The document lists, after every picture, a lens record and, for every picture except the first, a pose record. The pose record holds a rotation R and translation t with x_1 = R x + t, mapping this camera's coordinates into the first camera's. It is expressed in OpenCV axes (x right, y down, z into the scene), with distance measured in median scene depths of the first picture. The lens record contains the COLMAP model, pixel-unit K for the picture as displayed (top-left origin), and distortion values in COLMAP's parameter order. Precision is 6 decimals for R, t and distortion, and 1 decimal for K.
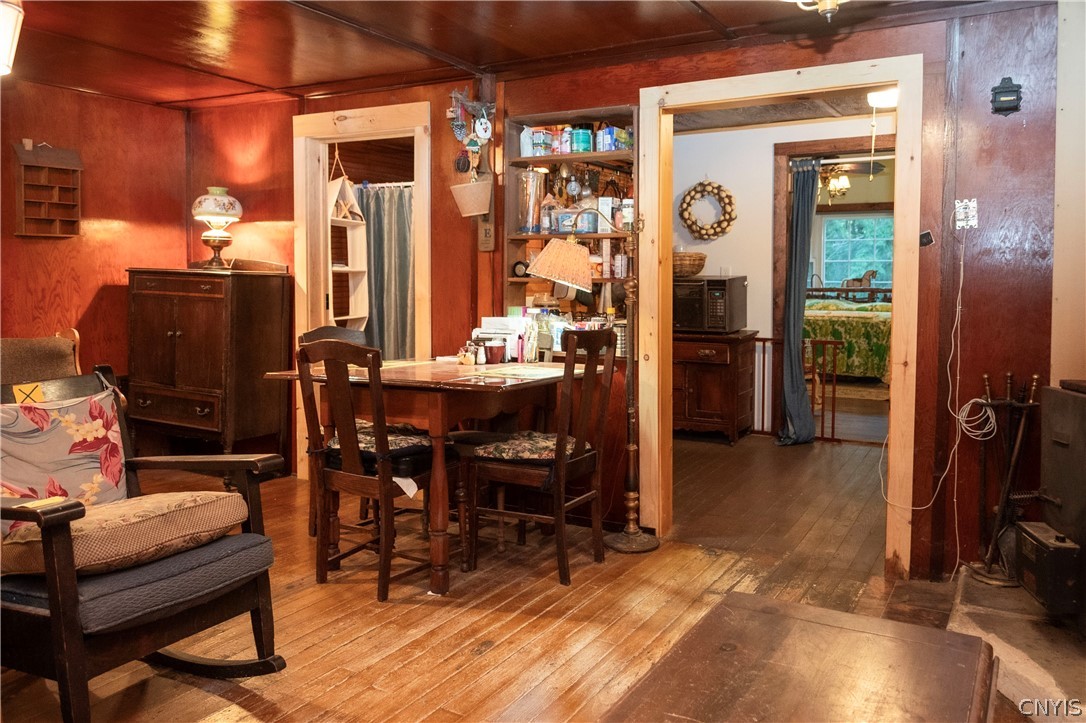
lens RADIAL K [[846.6, 0, 533.3], [0, 846.6, 335.2], [0, 0, 1]] dist [-0.005237, -0.007433]
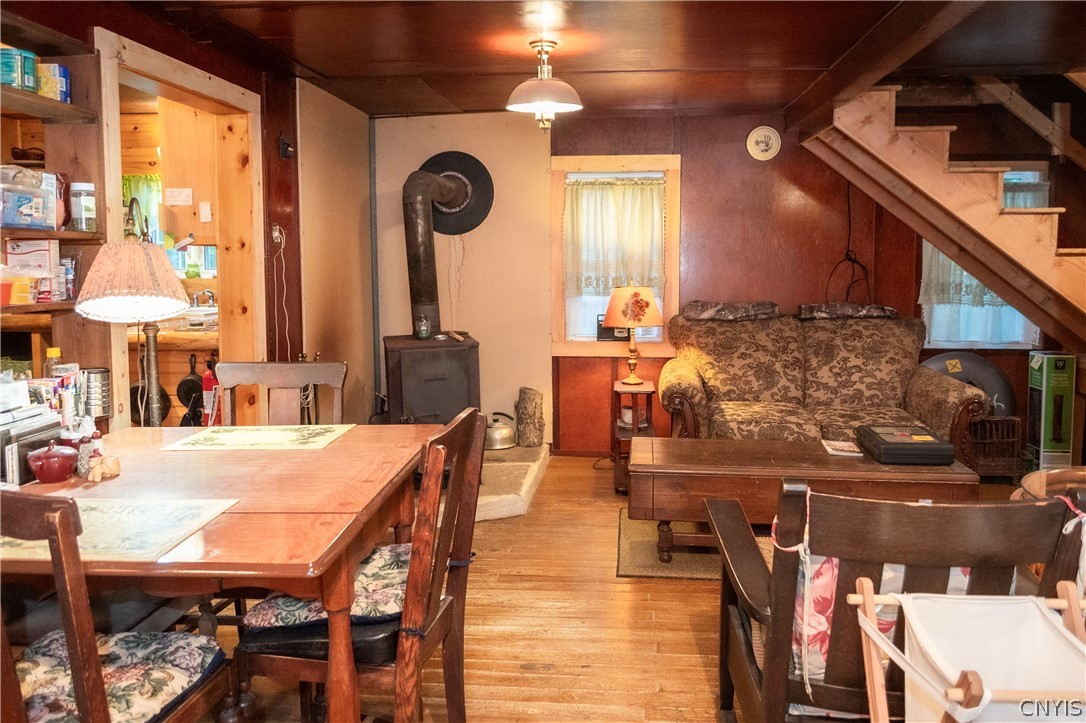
lens RADIAL K [[846.6, 0, 547.8], [0, 846.6, 337.9], [0, 0, 1]] dist [-0.005237, -0.007433]
pose [[-0.412928, -0.085342, 0.906757, -0.800410], [0.061212, 0.990748, 0.121122, -0.117466], [-0.908705, 0.105519, -0.403883, 1.149958]]
